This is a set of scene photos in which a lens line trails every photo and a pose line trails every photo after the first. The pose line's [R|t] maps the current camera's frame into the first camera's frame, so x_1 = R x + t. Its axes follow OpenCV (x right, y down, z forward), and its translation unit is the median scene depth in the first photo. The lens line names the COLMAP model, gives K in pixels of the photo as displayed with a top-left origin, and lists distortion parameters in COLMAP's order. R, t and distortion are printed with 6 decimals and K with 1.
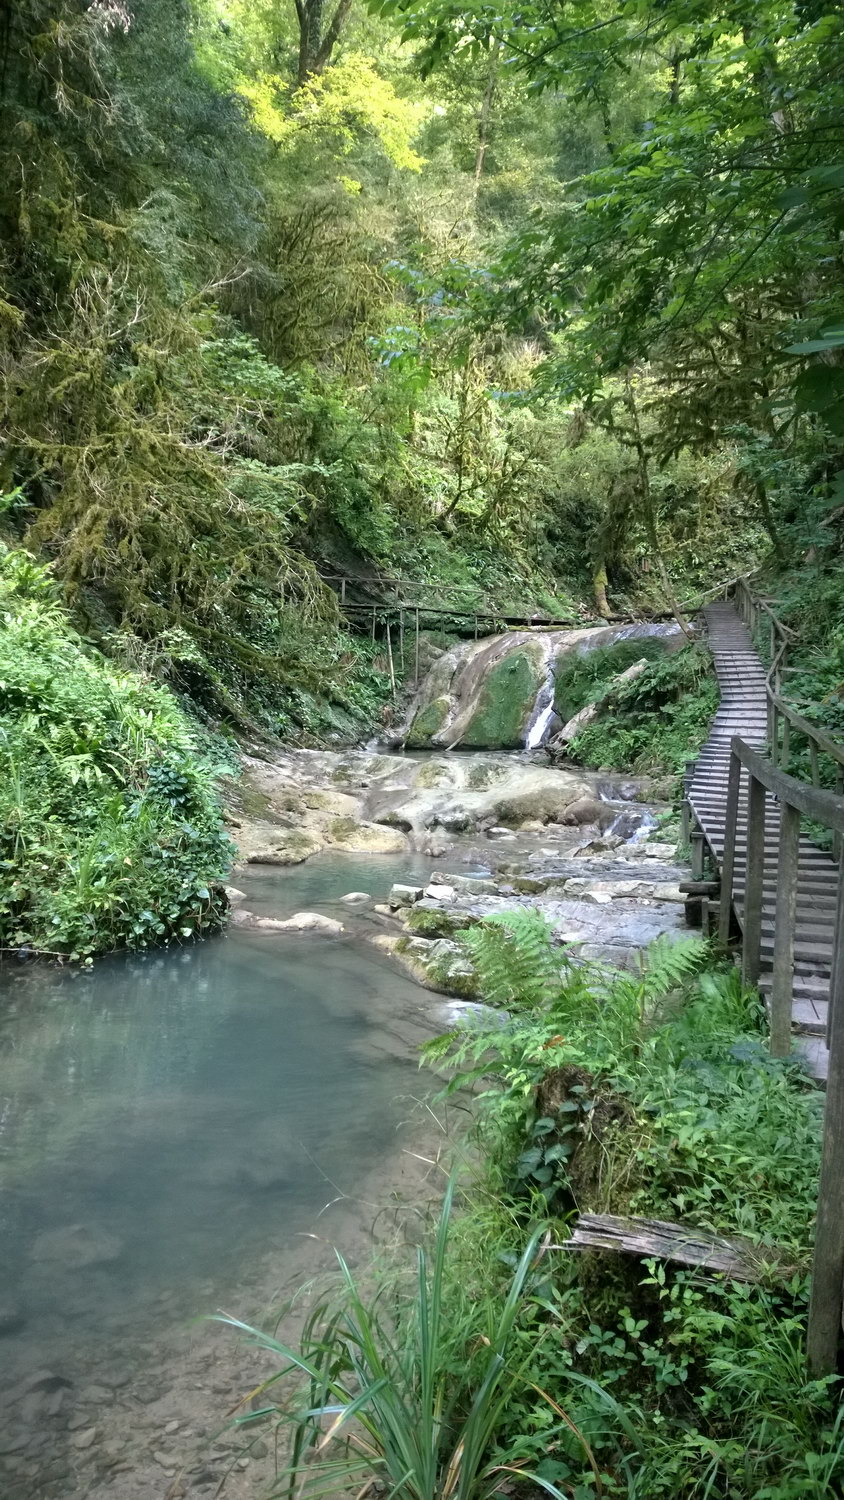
lens RADIAL K [[1091.2, 0, 422.0], [0, 1091.2, 750.0], [0, 0, 1]] dist [0.093437, -0.092967]
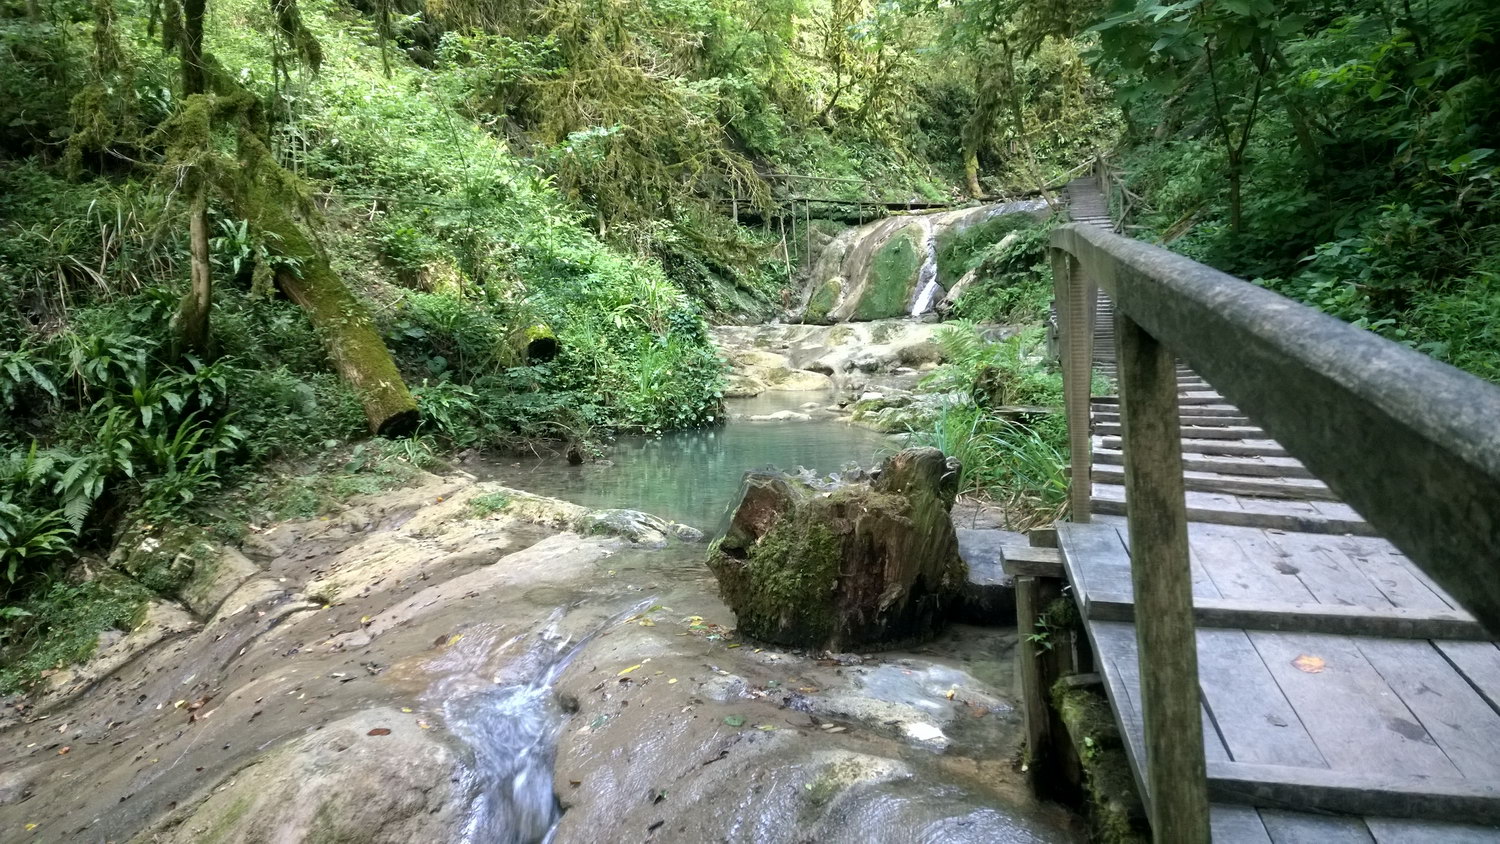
lens RADIAL K [[1091.2, 0, 757.2], [0, 1091.2, 420.0], [0, 0, 1]] dist [0.093437, -0.092967]
pose [[0.998208, -0.047627, -0.036230, -0.025396], [0.049875, 0.996709, 0.063898, 0.019769], [0.033067, -0.065591, 0.997299, -0.124145]]
